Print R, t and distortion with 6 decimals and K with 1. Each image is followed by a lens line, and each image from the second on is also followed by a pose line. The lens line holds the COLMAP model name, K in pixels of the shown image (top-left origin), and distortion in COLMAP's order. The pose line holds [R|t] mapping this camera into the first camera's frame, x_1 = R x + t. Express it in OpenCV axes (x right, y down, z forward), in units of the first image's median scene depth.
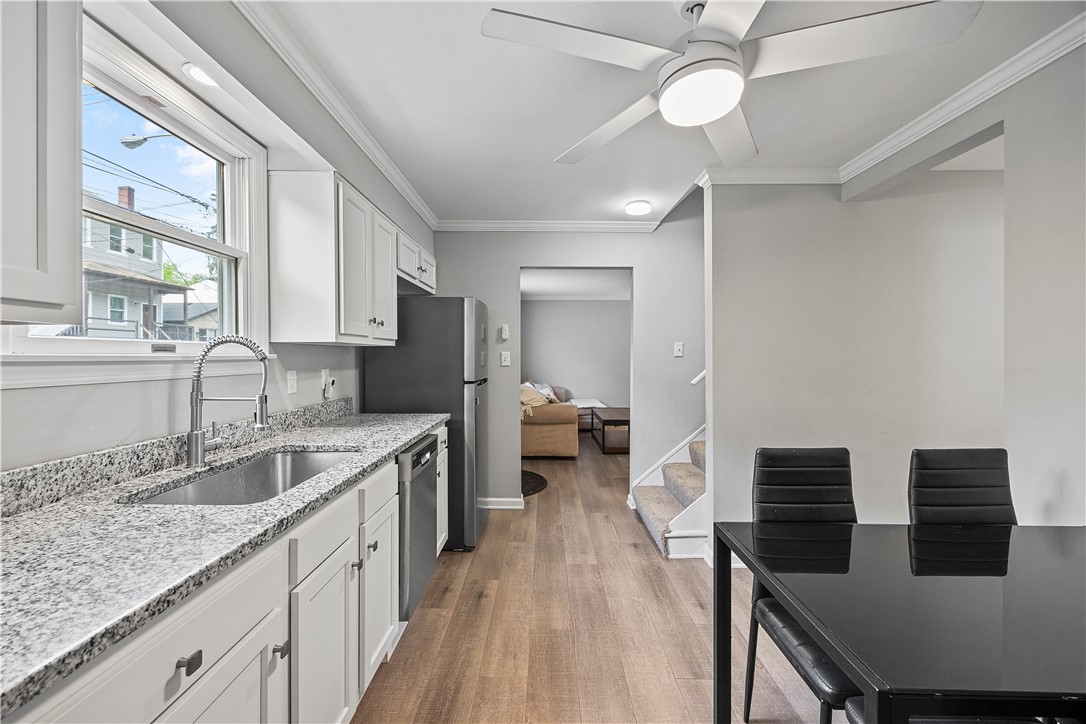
lens RADIAL K [[423.0, 0, 539.2], [0, 423.0, 357.8], [0, 0, 1]] dist [0.000357, 0.000089]
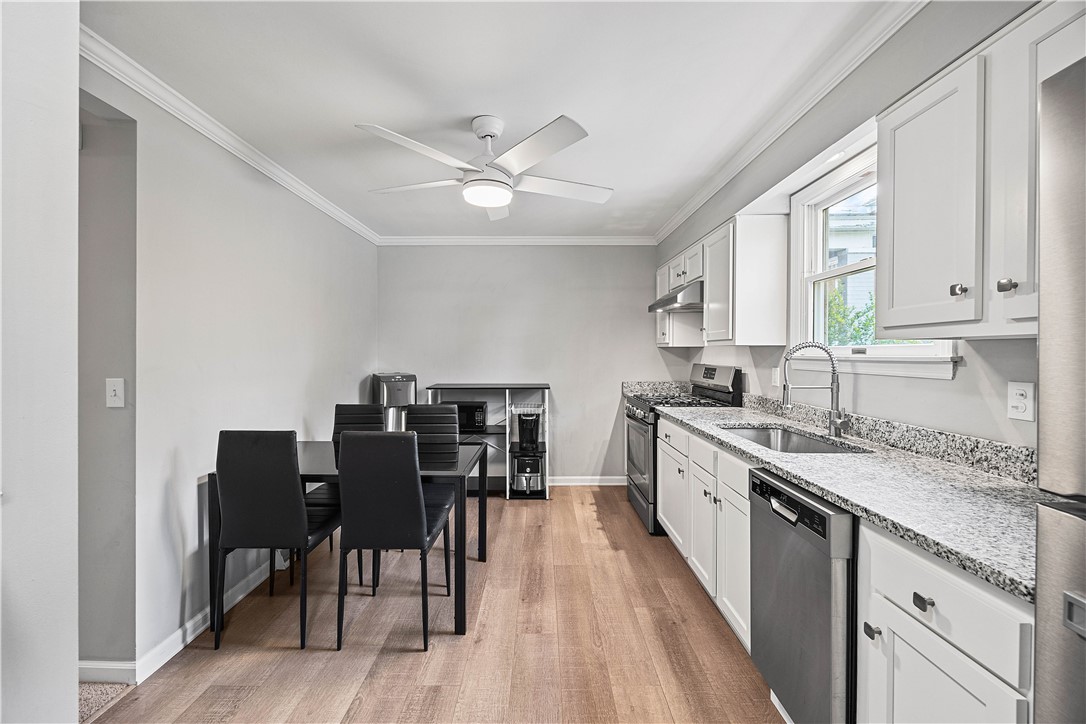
lens RADIAL K [[412.5, 0, 540.8], [0, 412.5, 355.0], [0, 0, 1]] dist [-0.001223, -0.000150]
pose [[-0.999874, -0.000924, -0.015868, 0.134154], [-0.001070, 0.999957, 0.009185, -0.015942], [0.015859, 0.009201, -0.999832, 1.724295]]
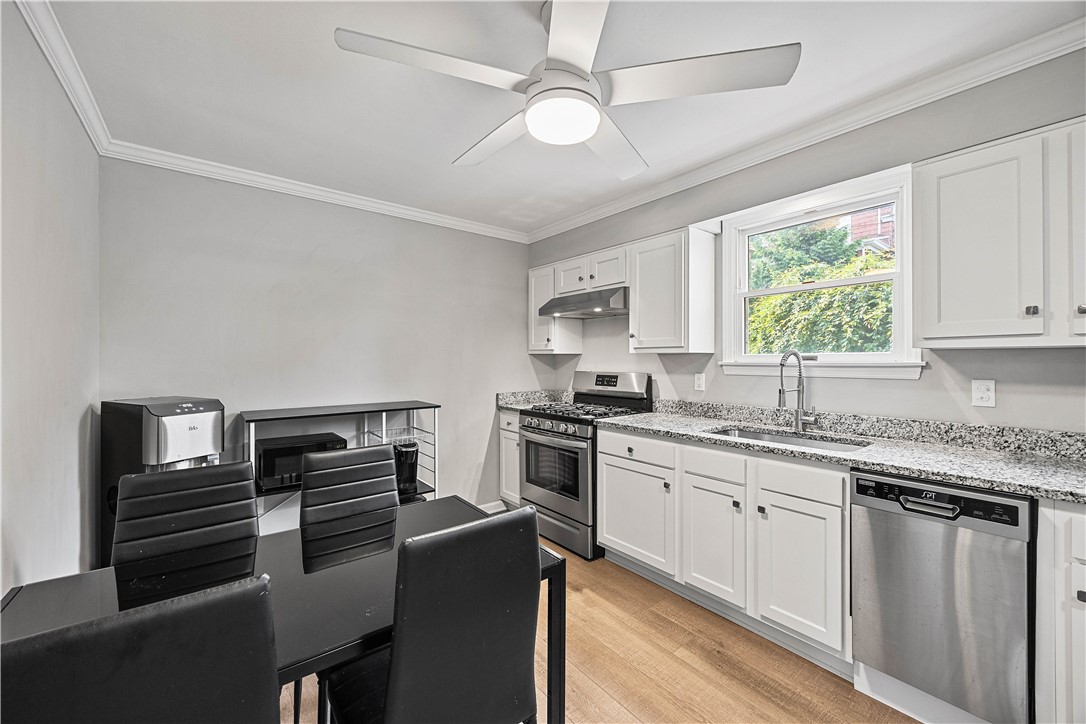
lens RADIAL K [[417.8, 0, 535.7], [0, 417.8, 359.6], [0, 0, 1]] dist [-0.001961, -0.000125]
pose [[-0.780702, -0.001087, -0.624902, 0.722266], [-0.001464, 0.999999, 0.000089, -0.011546], [0.624902, 0.000984, -0.780703, 1.187701]]
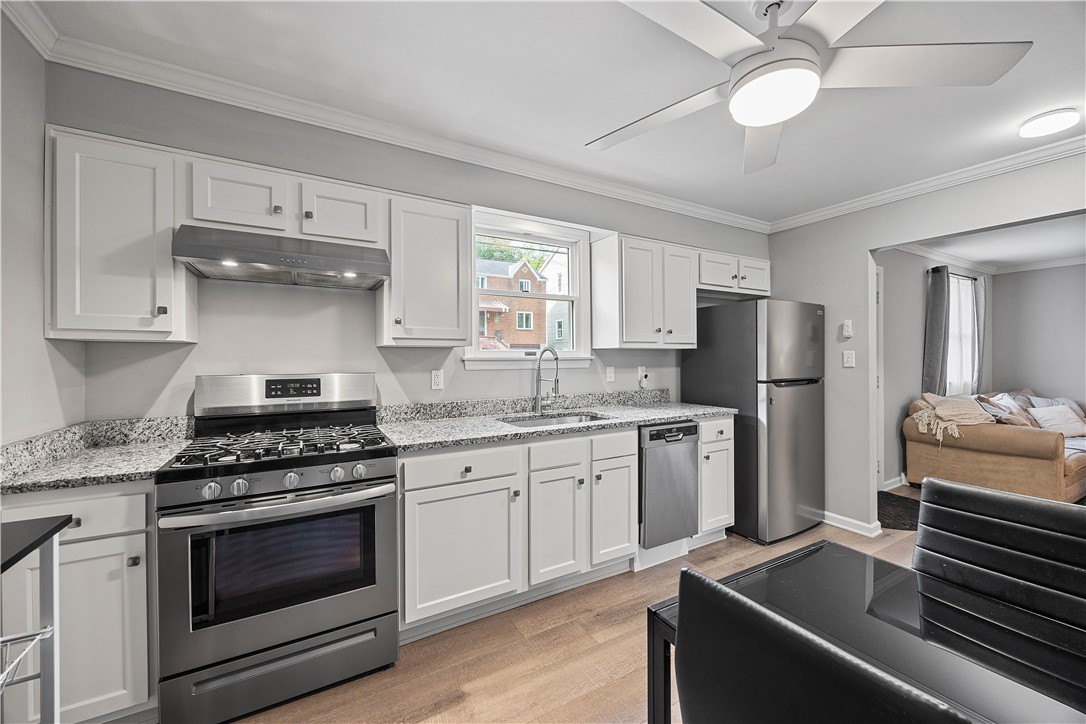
lens RADIAL K [[417.8, 0, 535.7], [0, 417.8, 359.6], [0, 0, 1]] dist [-0.001961, -0.000125]
pose [[0.499171, 0.002522, -0.866500, 0.640238], [0.000649, 0.999994, 0.003284, -0.000631], [0.866503, -0.002201, 0.499167, 0.012116]]
